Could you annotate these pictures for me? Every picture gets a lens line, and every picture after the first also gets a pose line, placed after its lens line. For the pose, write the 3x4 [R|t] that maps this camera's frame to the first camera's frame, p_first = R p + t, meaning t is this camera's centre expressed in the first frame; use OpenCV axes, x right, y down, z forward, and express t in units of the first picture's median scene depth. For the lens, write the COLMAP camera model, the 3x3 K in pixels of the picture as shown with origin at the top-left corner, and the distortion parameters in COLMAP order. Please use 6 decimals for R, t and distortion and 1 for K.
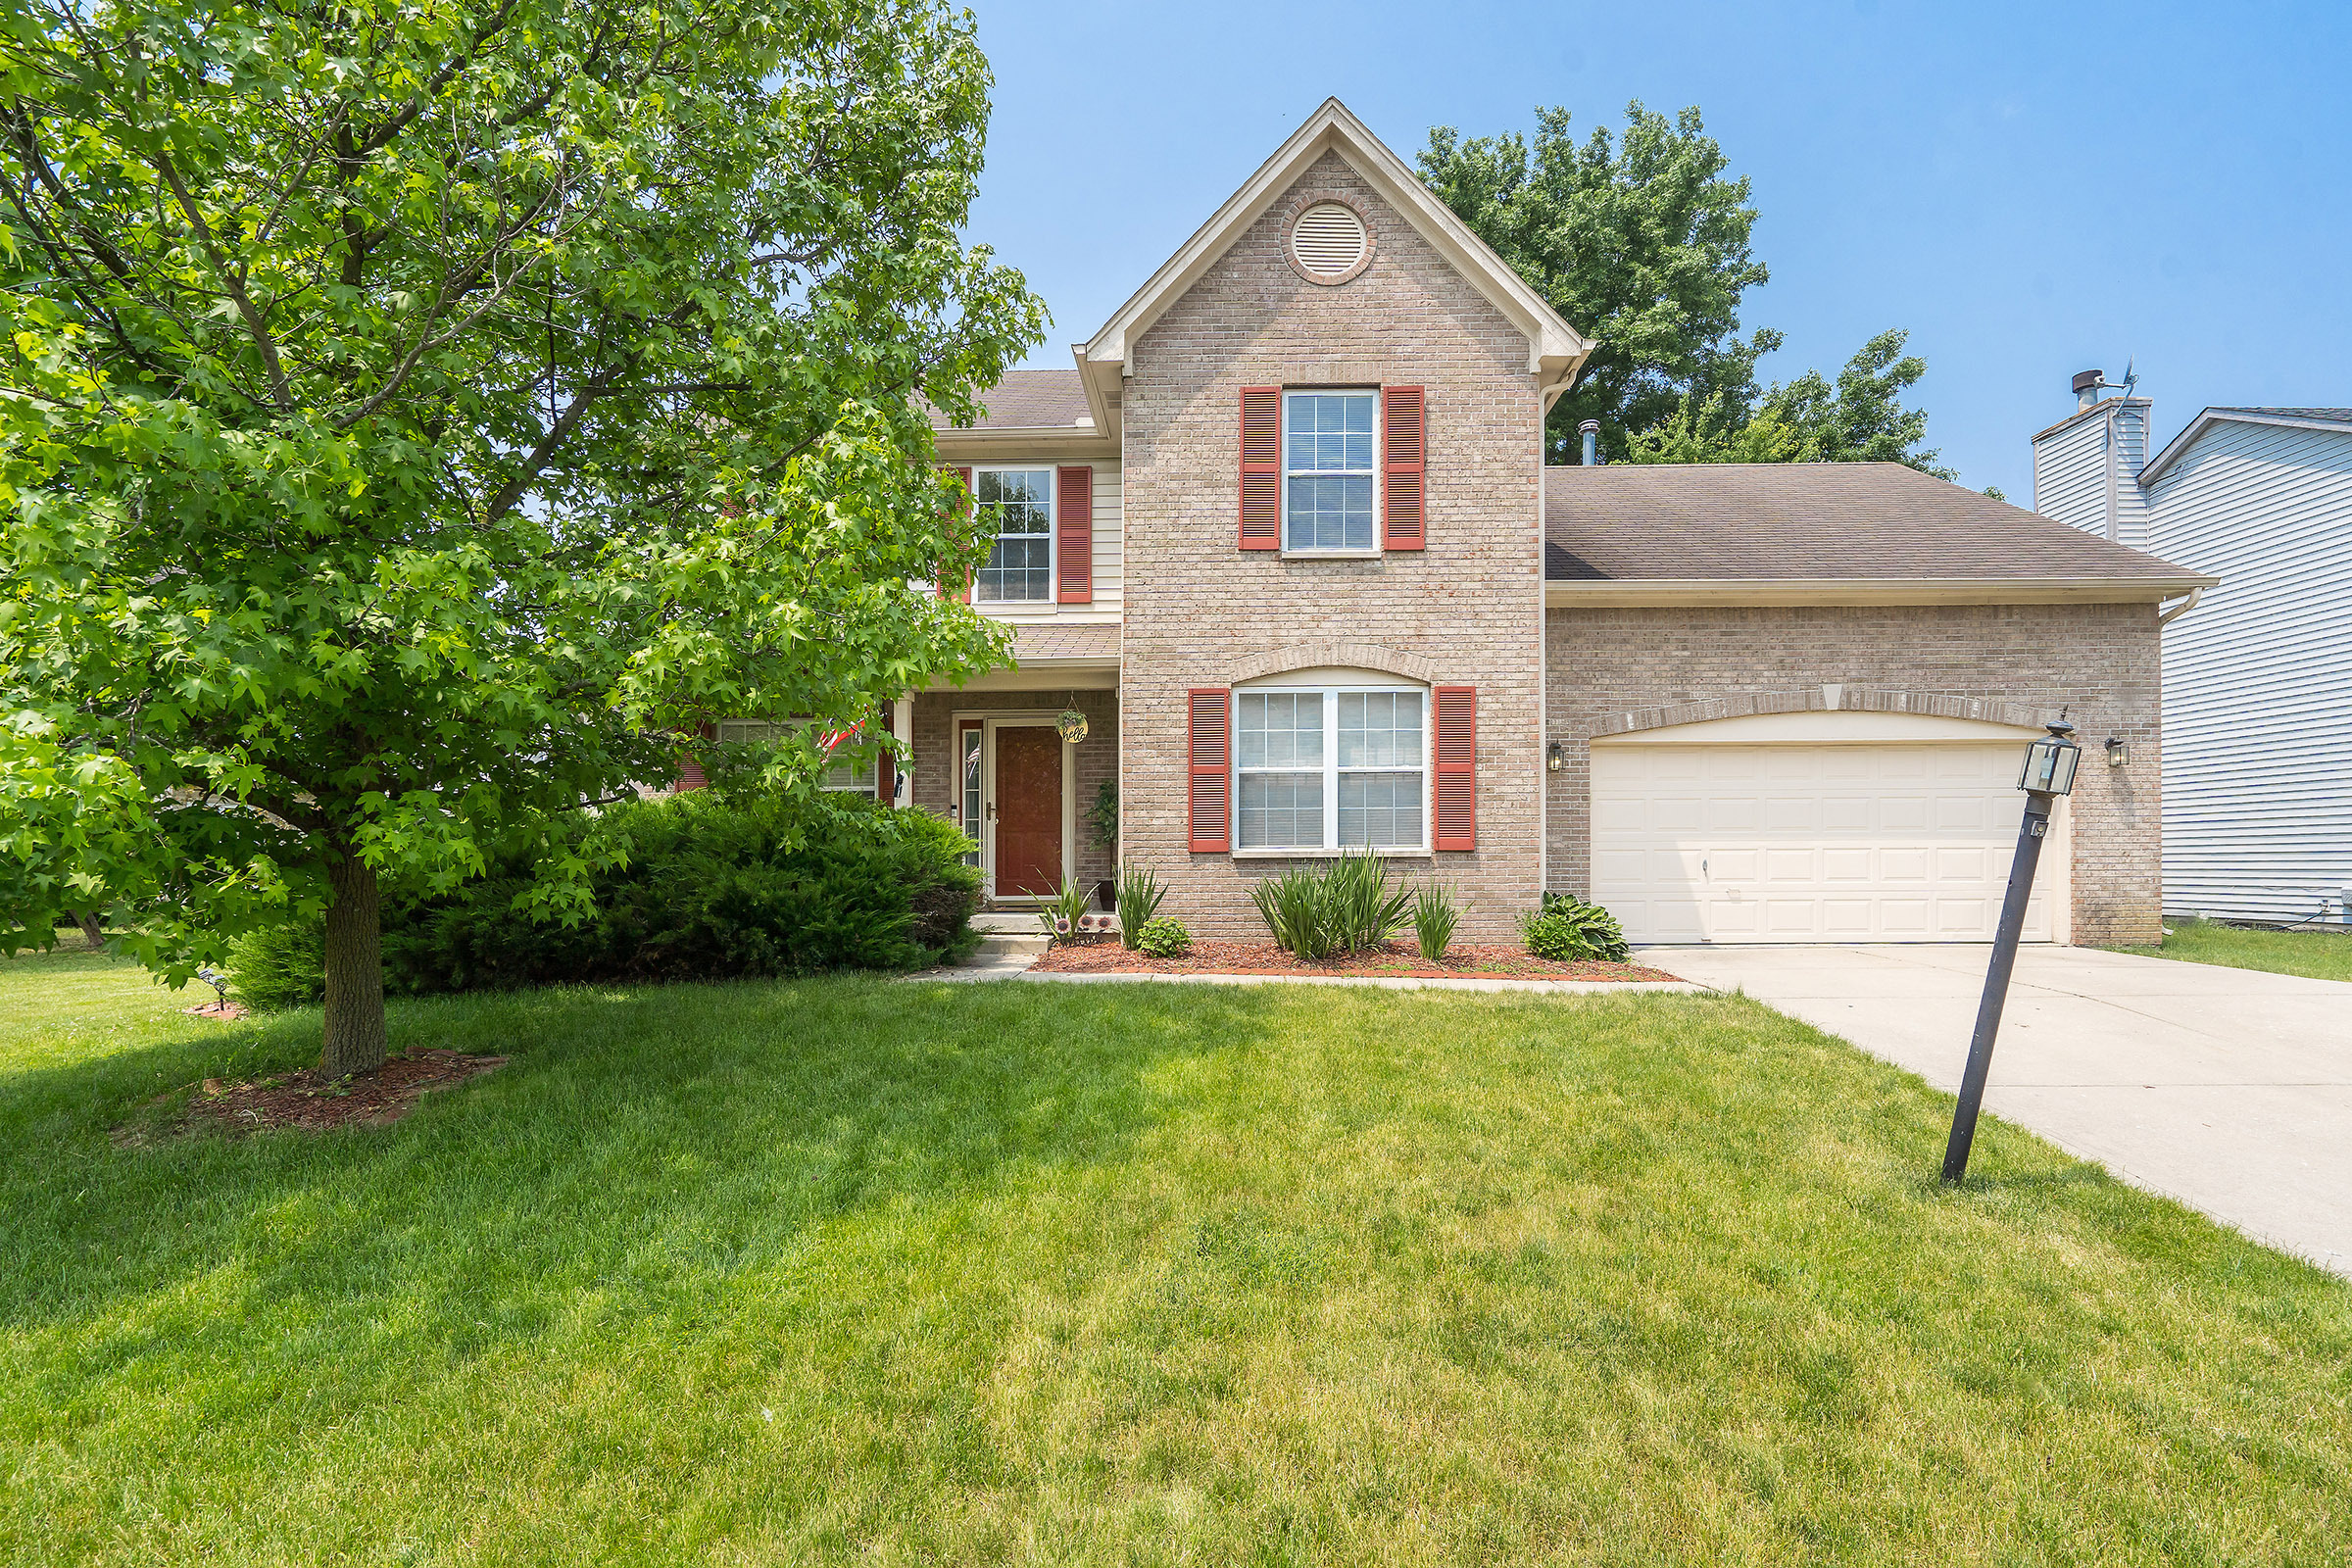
lens RADIAL K [[1046.0, 0, 1196.0], [0, 1046.0, 840.6], [0, 0, 1]] dist [0.001960, 0.000404]
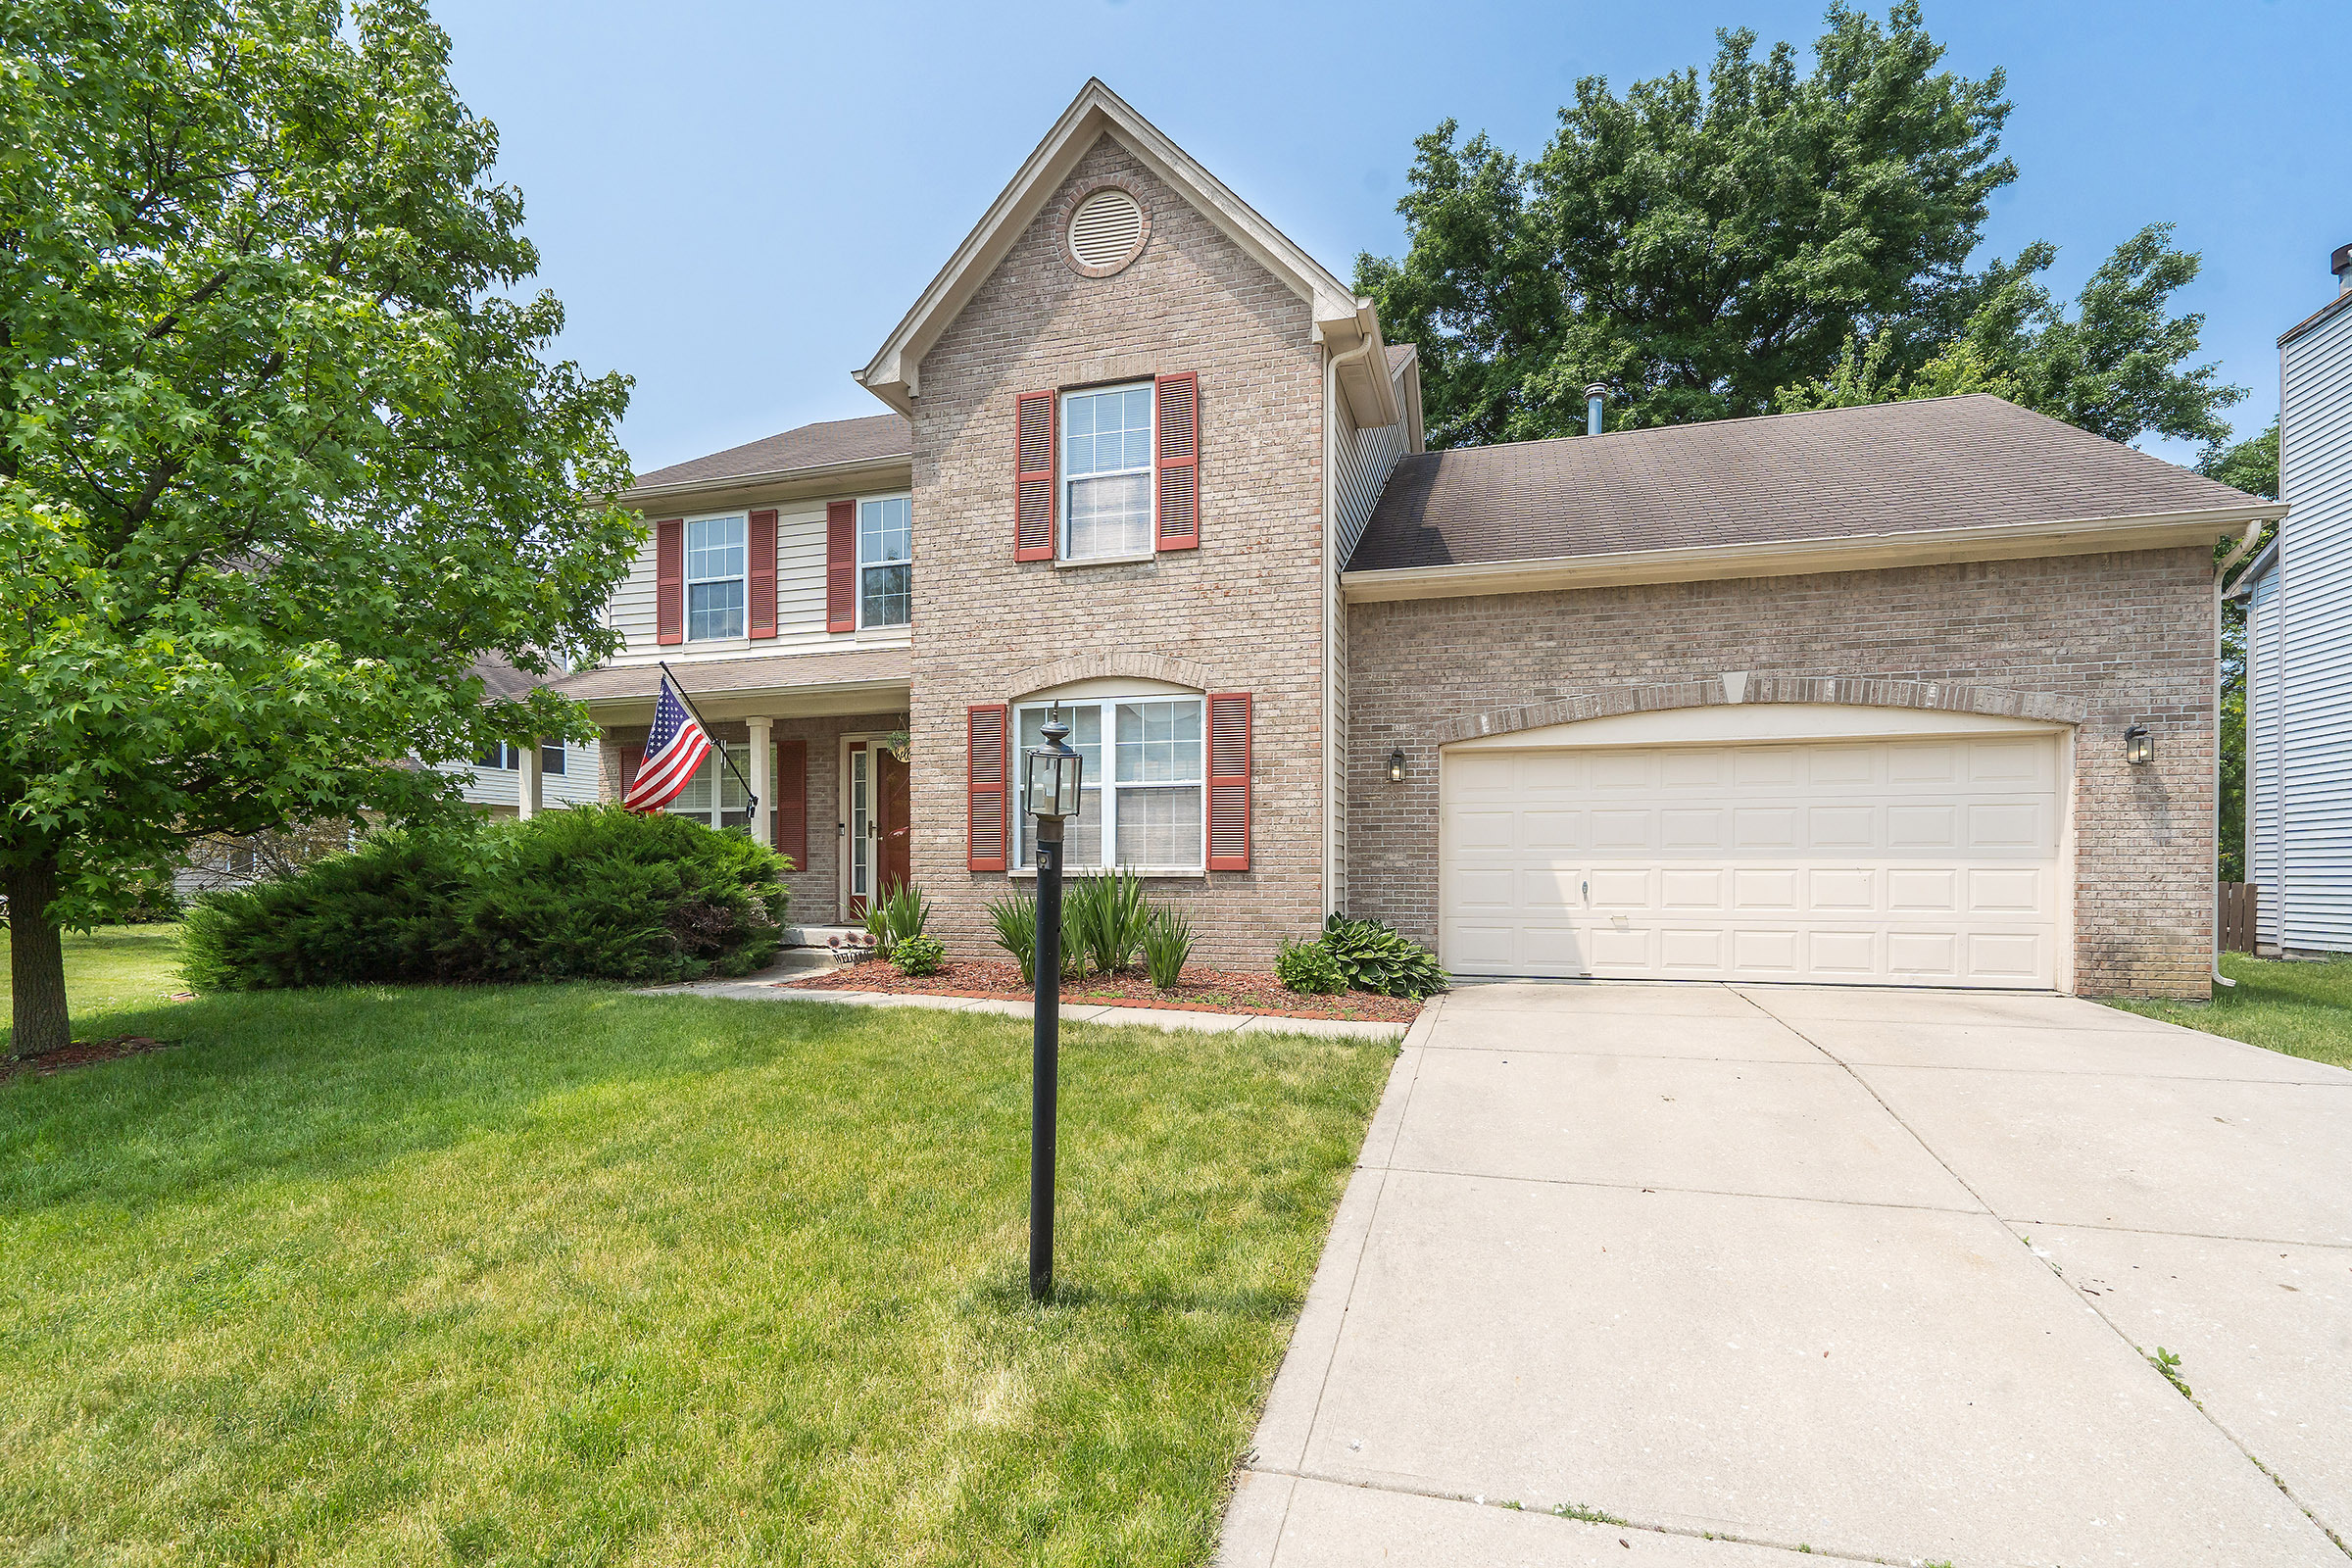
lens RADIAL K [[1027.2, 0, 1171.9], [0, 1027.2, 864.9], [0, 0, 1]] dist [-0.001570, 0.001203]
pose [[0.966779, 0.003710, -0.255587, 0.427946], [-0.000390, 0.999915, 0.013042, -0.007154], [0.255613, -0.012509, 0.966698, 0.104608]]
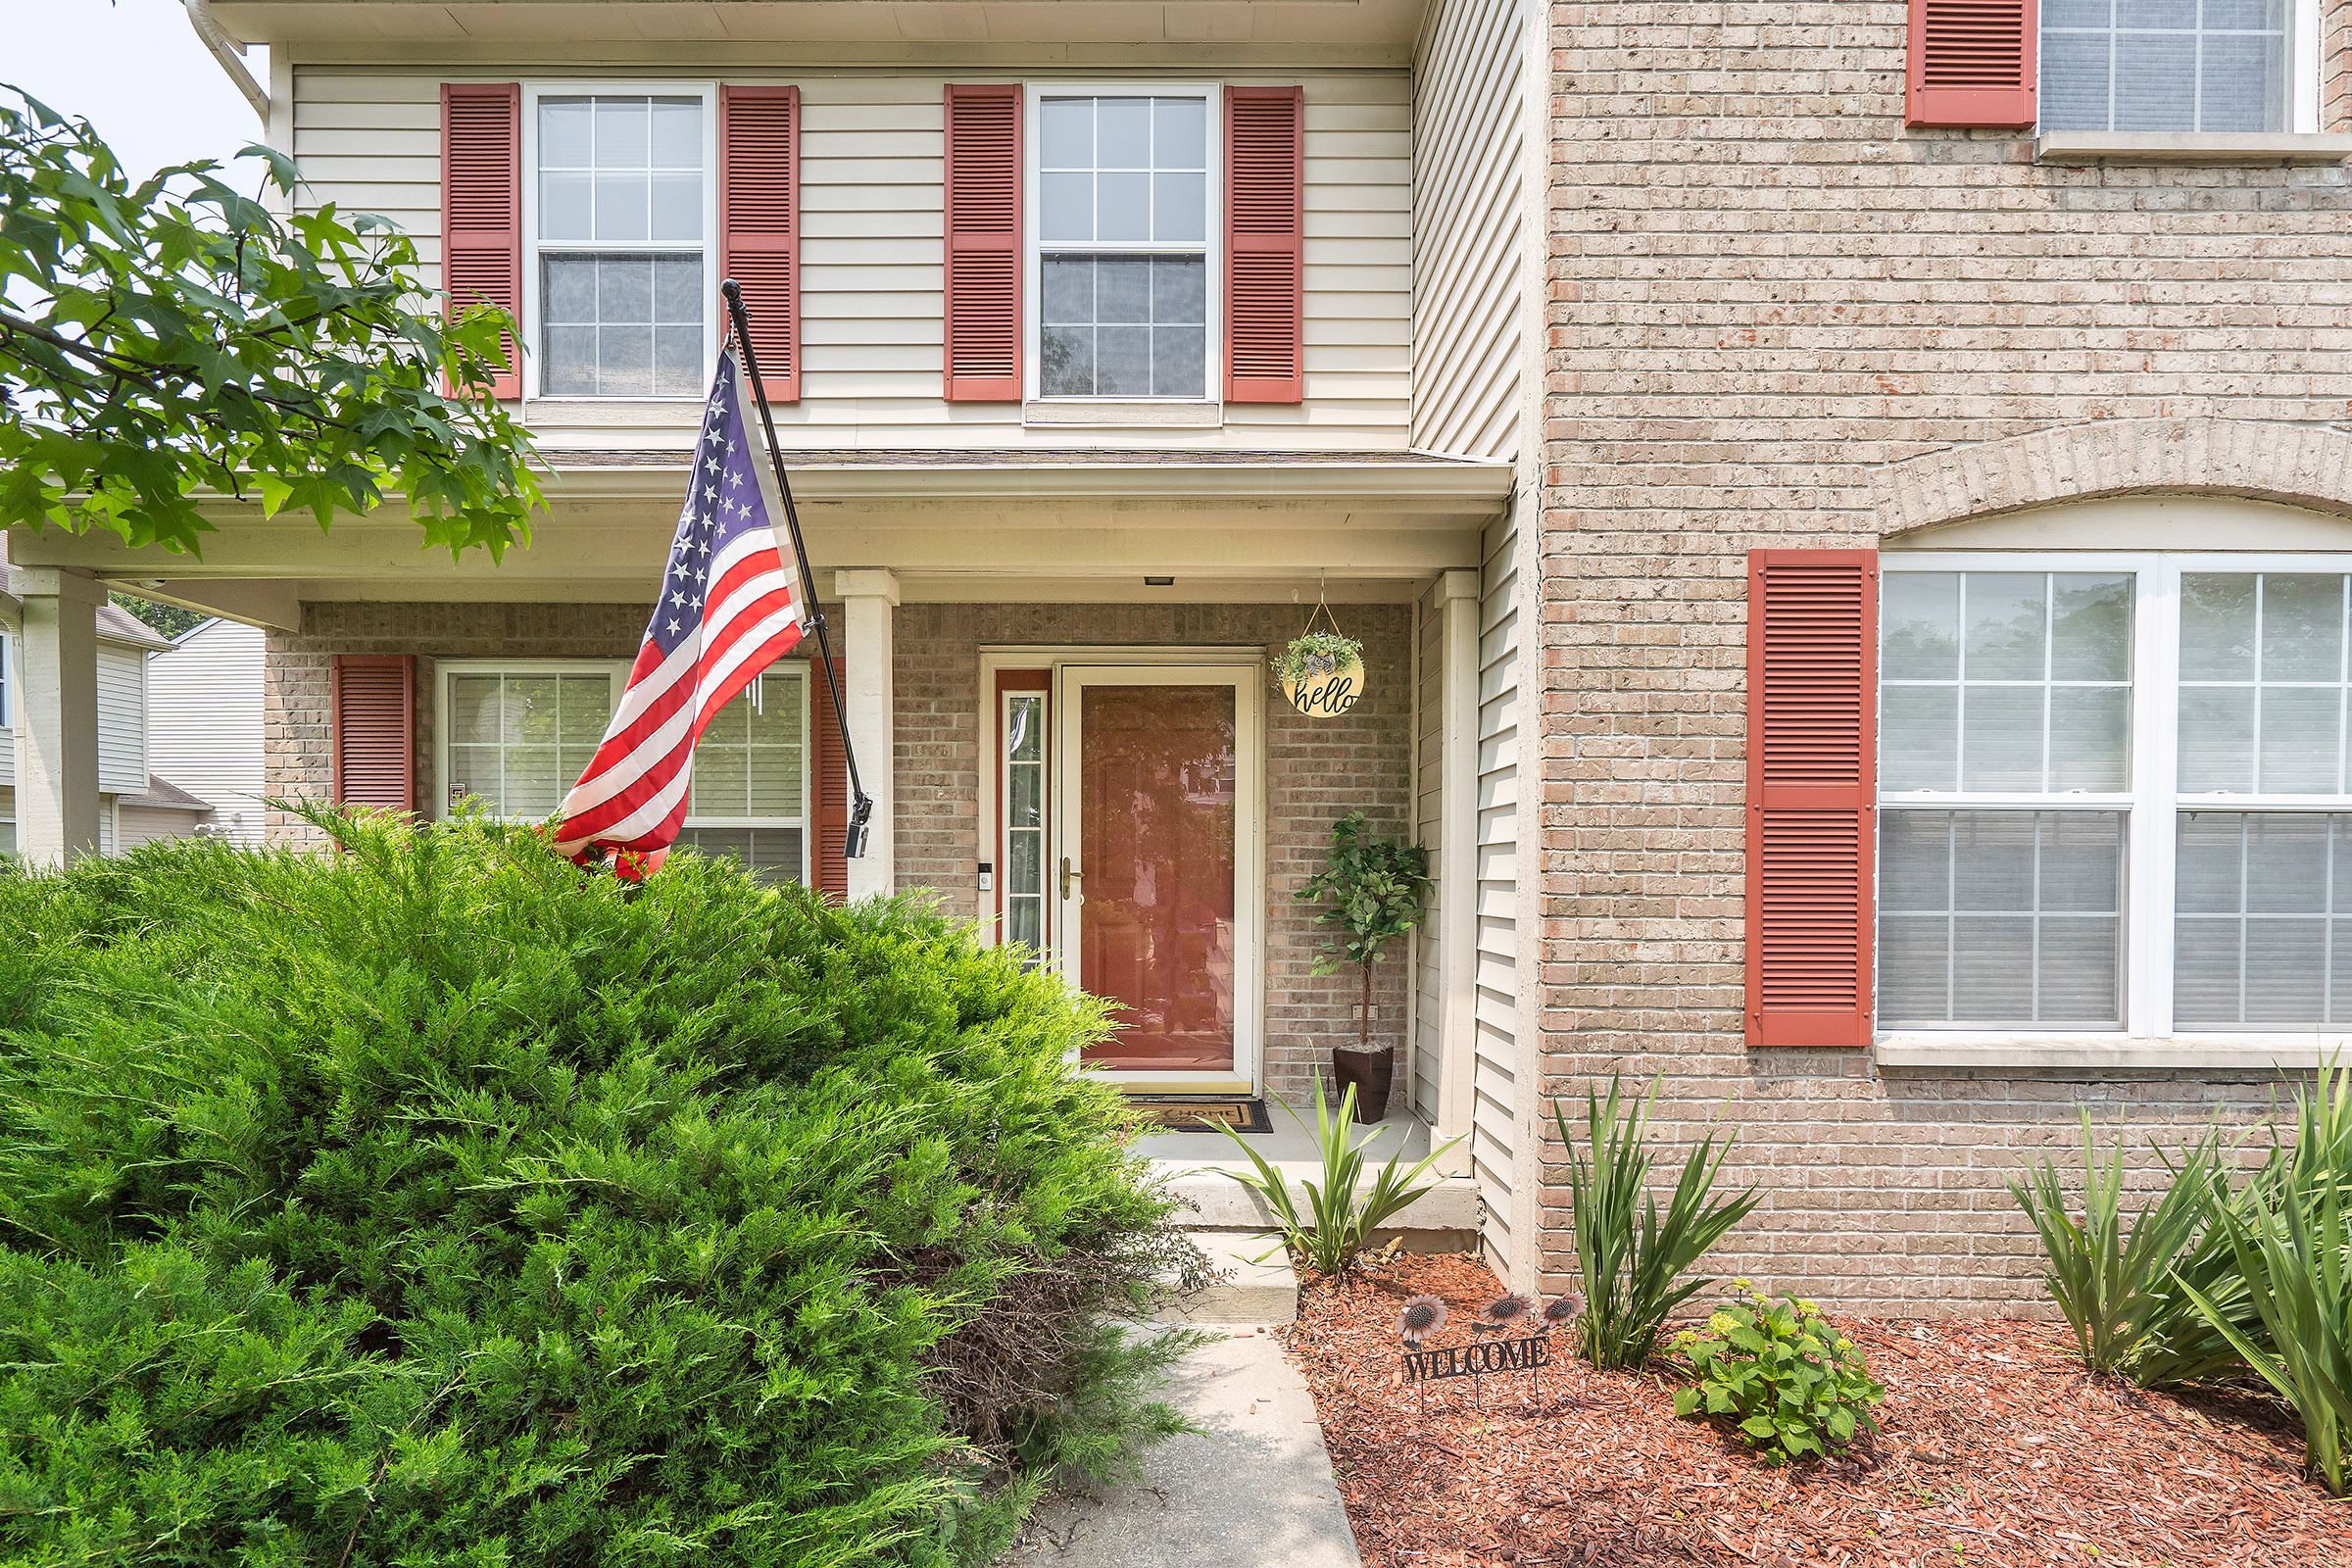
lens RADIAL K [[1067.9, 0, 1177.9], [0, 1067.9, 877.4], [0, 0, 1]] dist [0.002775, 0.000503]
pose [[0.999648, 0.011404, 0.023938, -0.193577], [-0.012011, 0.999606, 0.025386, -0.048488], [-0.023639, -0.025664, 0.999391, 0.663328]]
